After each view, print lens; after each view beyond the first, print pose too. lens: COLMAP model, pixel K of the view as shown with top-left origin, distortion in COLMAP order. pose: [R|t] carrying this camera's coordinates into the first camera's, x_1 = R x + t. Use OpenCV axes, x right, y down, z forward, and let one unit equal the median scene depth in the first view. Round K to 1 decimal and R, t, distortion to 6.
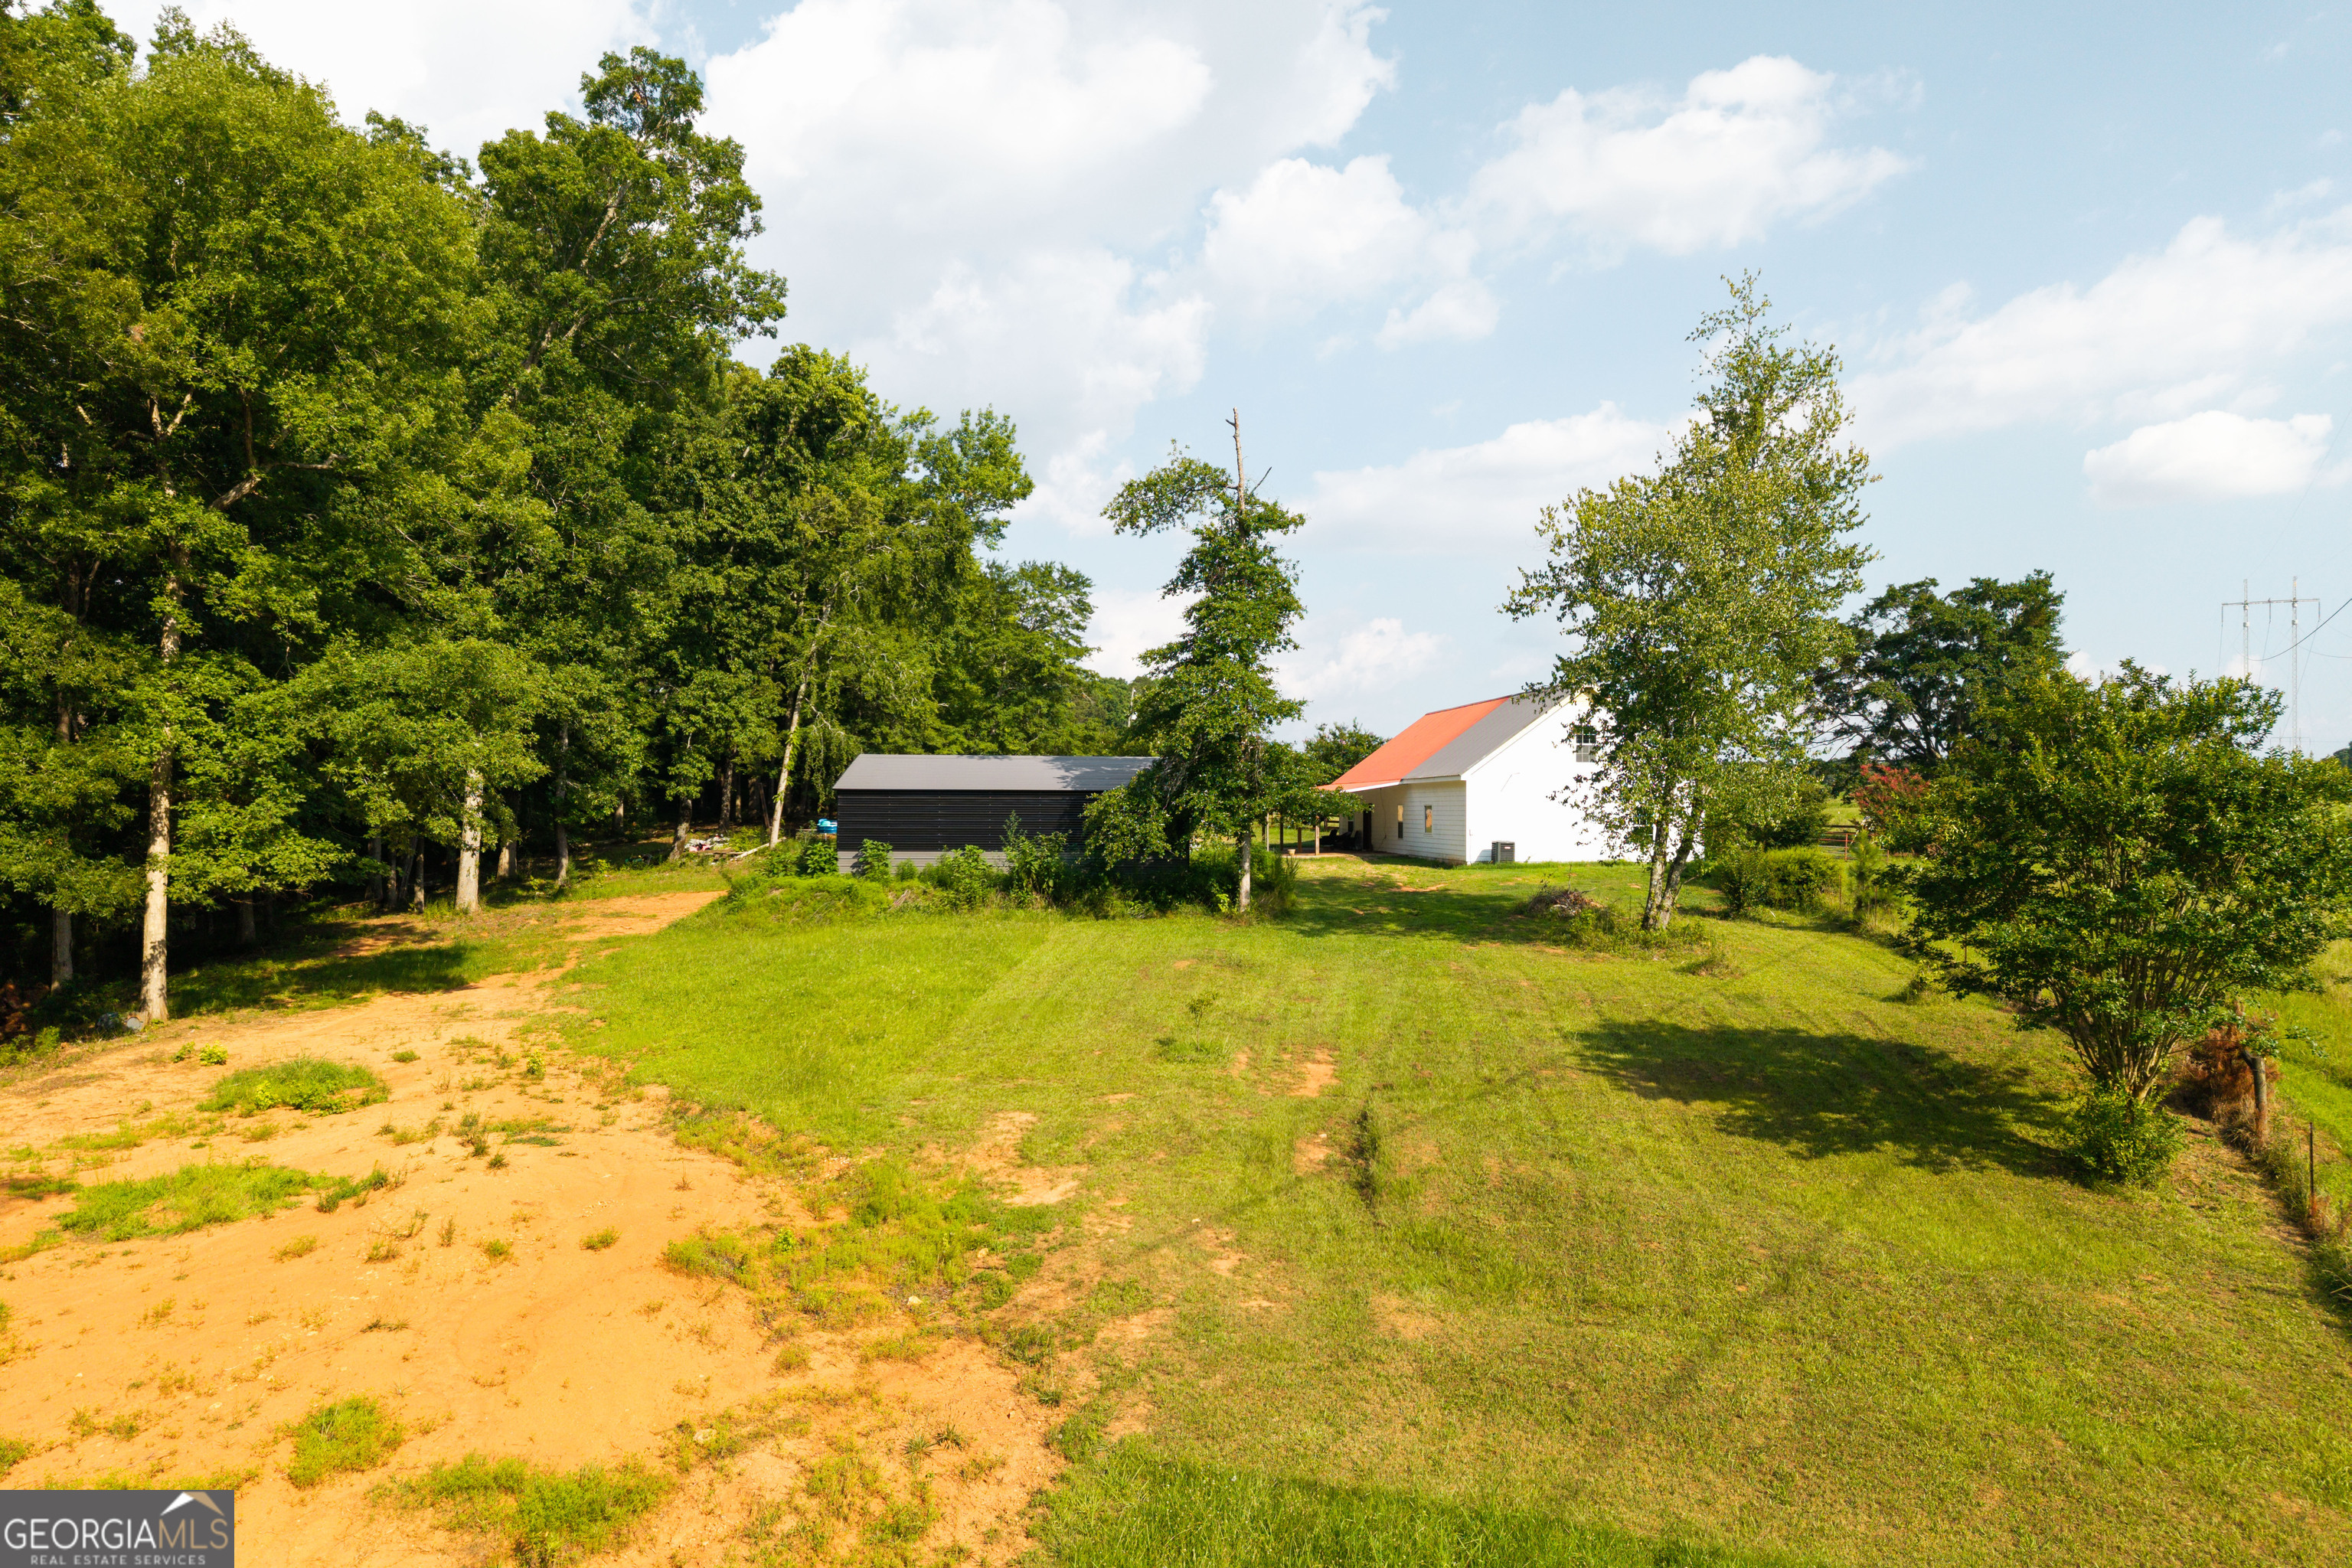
lens RADIAL K [[1594.1, 0, 1164.1], [0, 1594.1, 783.8], [0, 0, 1]] dist [0.010415, -0.017359]
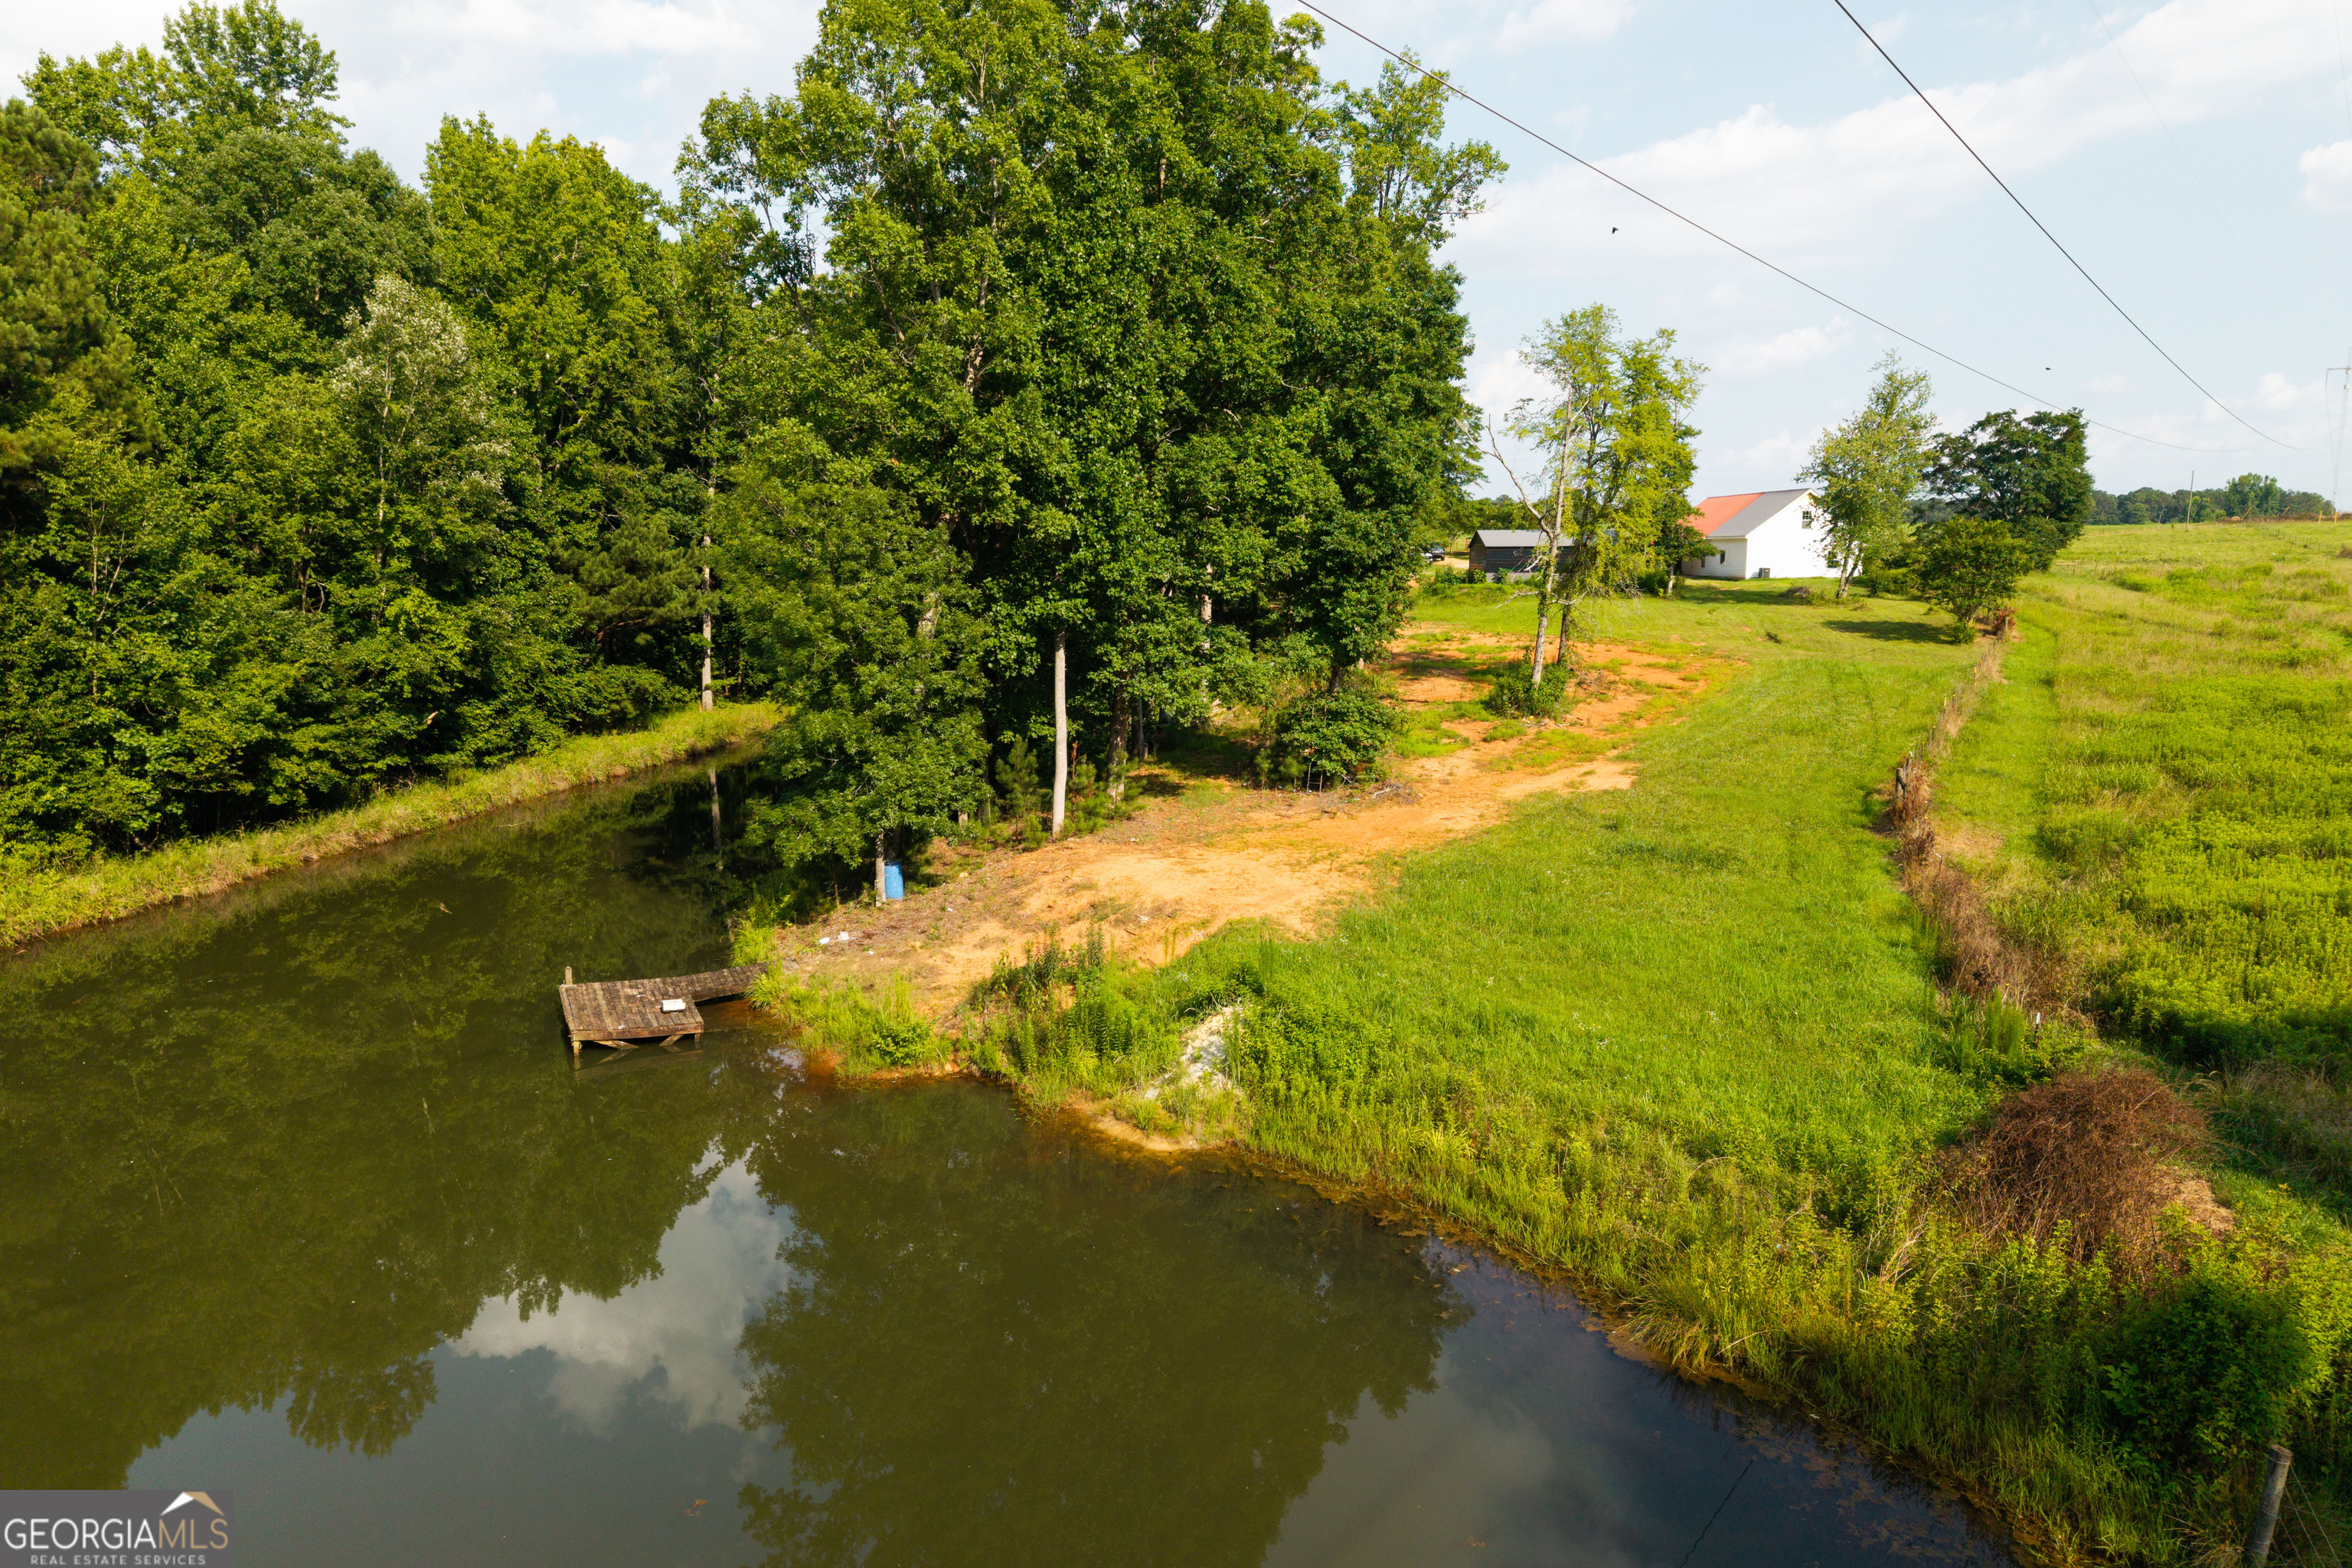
lens RADIAL K [[1594.1, 0, 1187.7], [0, 1594.1, 794.5], [0, 0, 1]] dist [0.010415, -0.017359]
pose [[0.997587, 0.005015, -0.069244, -0.460042], [0.006506, 0.986244, 0.165167, -0.025100], [0.069120, -0.165219, 0.983832, -1.353313]]
